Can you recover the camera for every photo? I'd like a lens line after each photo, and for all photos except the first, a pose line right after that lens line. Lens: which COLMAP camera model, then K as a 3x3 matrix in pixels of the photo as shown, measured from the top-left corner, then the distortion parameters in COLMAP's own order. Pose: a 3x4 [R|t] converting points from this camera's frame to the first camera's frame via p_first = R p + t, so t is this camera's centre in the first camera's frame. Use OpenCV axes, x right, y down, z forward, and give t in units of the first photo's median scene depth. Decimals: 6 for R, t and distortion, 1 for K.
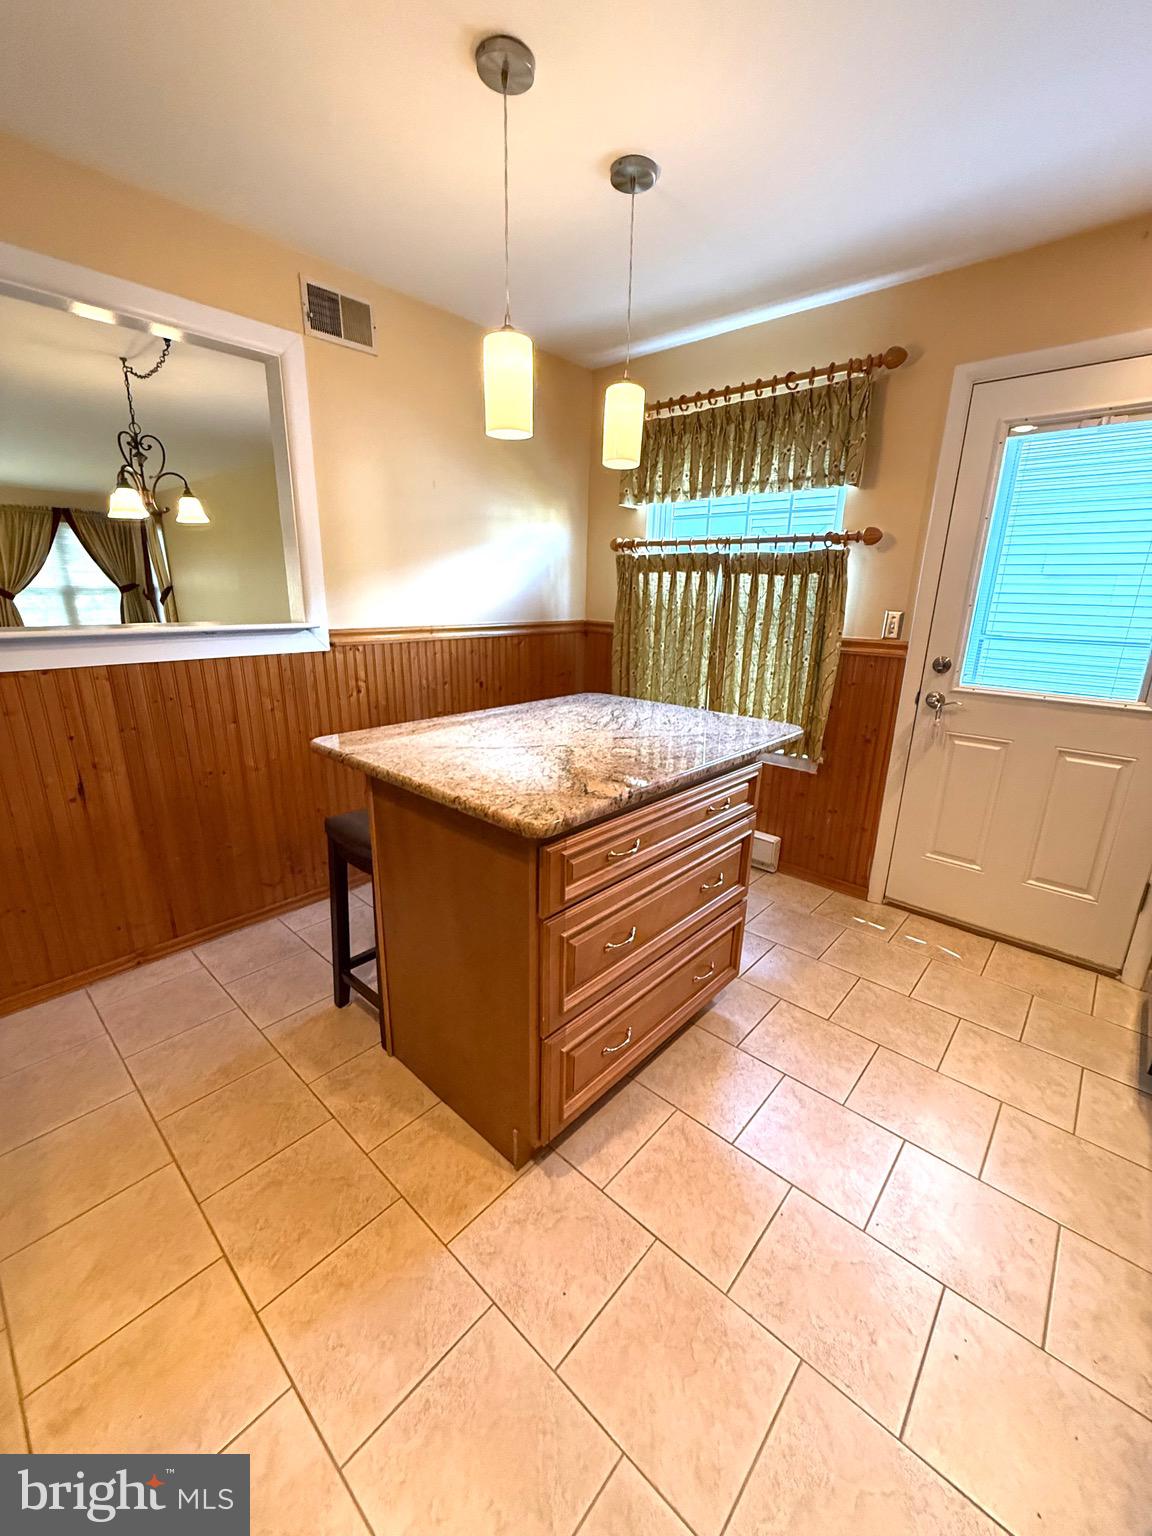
lens RADIAL K [[613.1, 0, 577.0], [0, 613.1, 760.6], [0, 0, 1]] dist [0.003149, -0.000375]
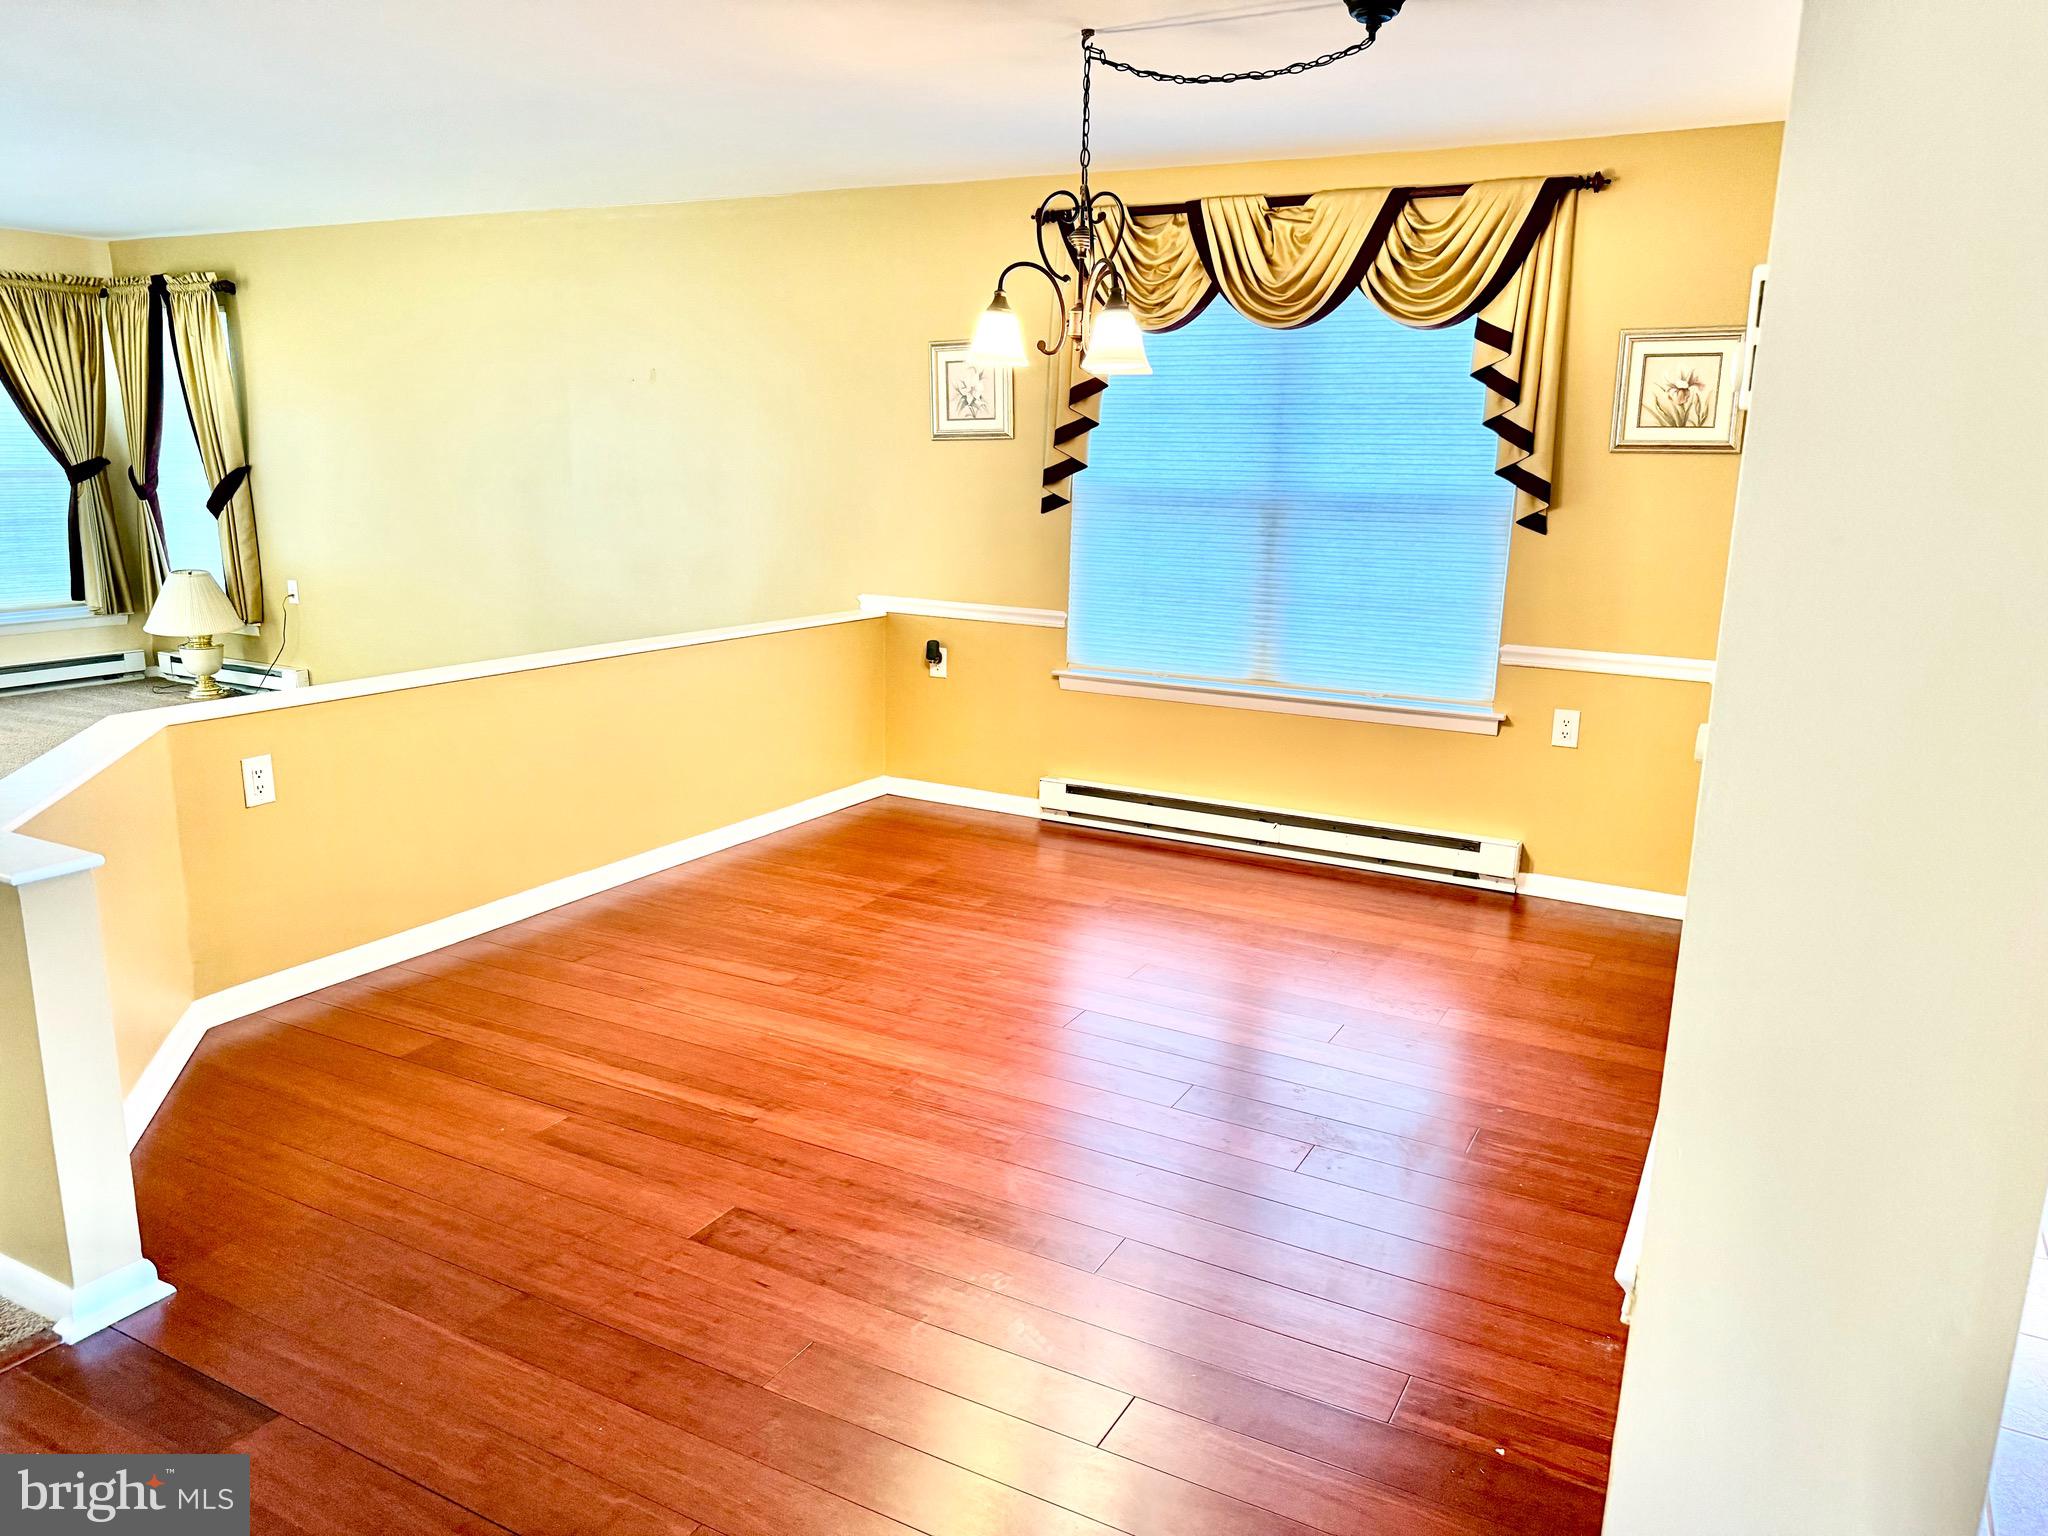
lens RADIAL K [[1439.9, 0, 1022.6], [0, 1439.9, 775.4], [0, 0, 1]] dist [0.064746, -0.074071]
pose [[0.971729, -0.047738, 0.231222, -1.381093], [0.058526, 0.997484, -0.040018, -0.072972], [-0.228730, 0.052419, 0.972078, -0.028219]]
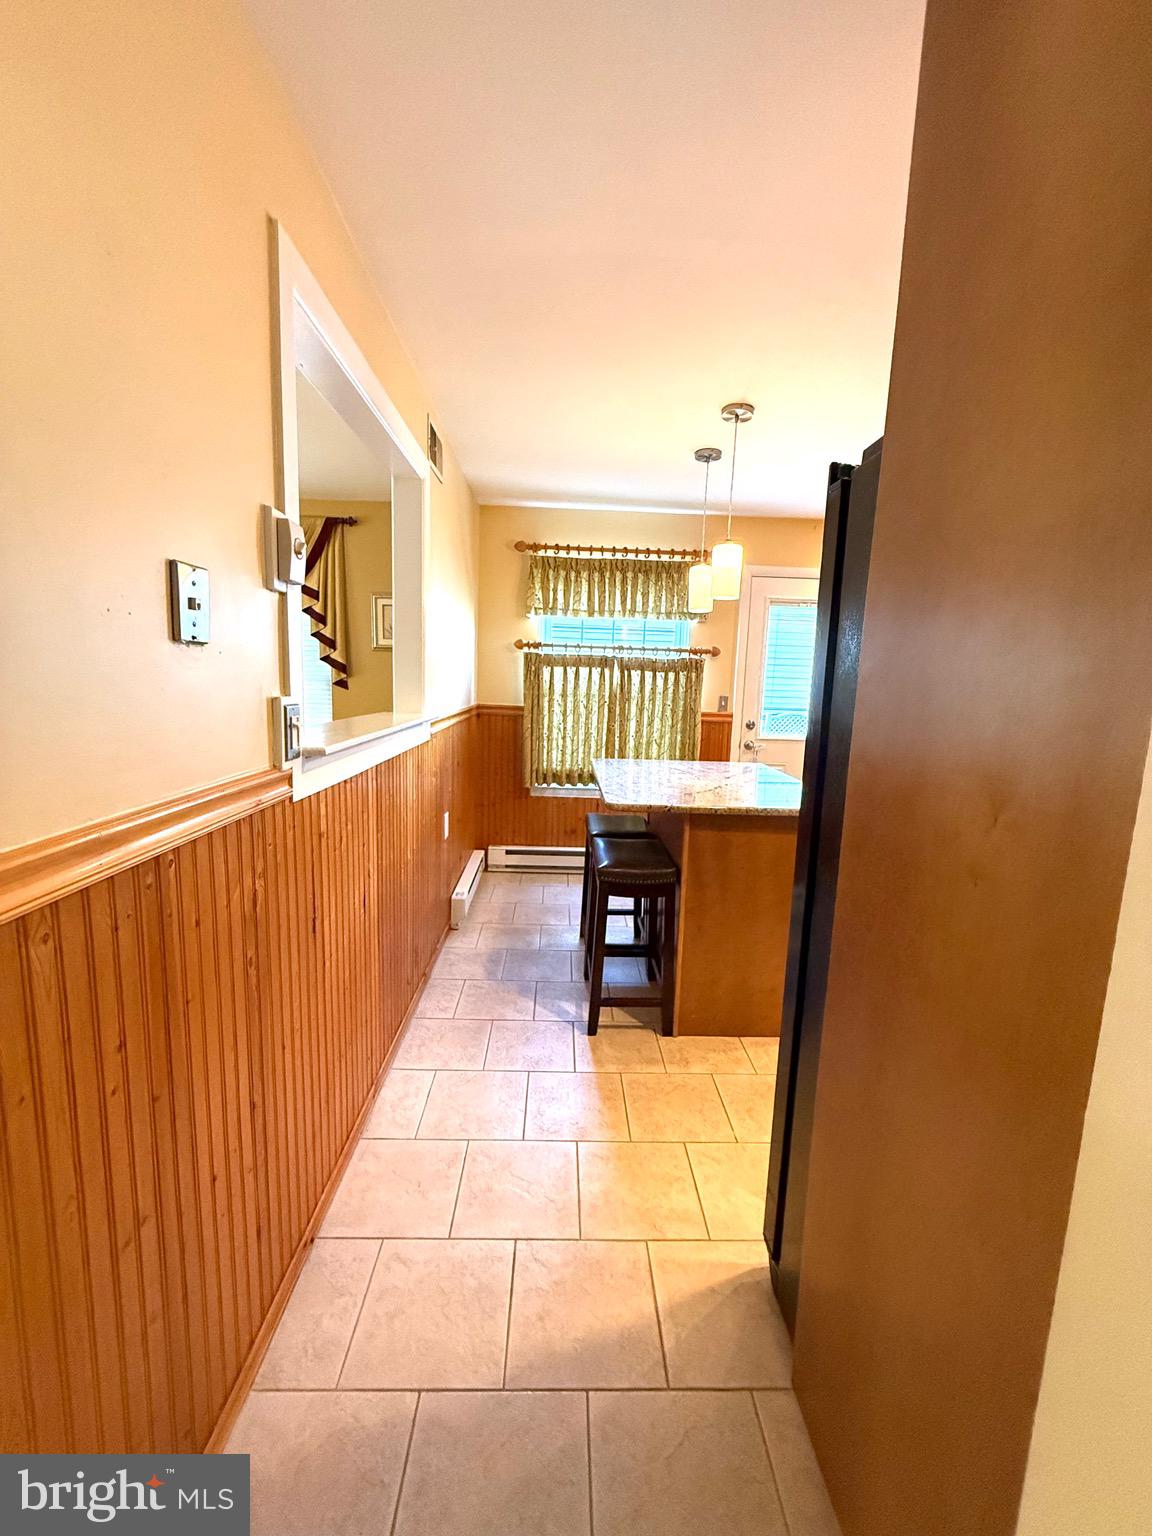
lens RADIAL K [[613.1, 0, 577.0], [0, 613.1, 760.6], [0, 0, 1]] dist [0.003149, -0.000375]
pose [[0.725053, -0.085496, 0.683366, -0.944217], [0.168795, 0.984060, -0.055976, -0.041128], [-0.667688, 0.155935, 0.727927, 0.075310]]
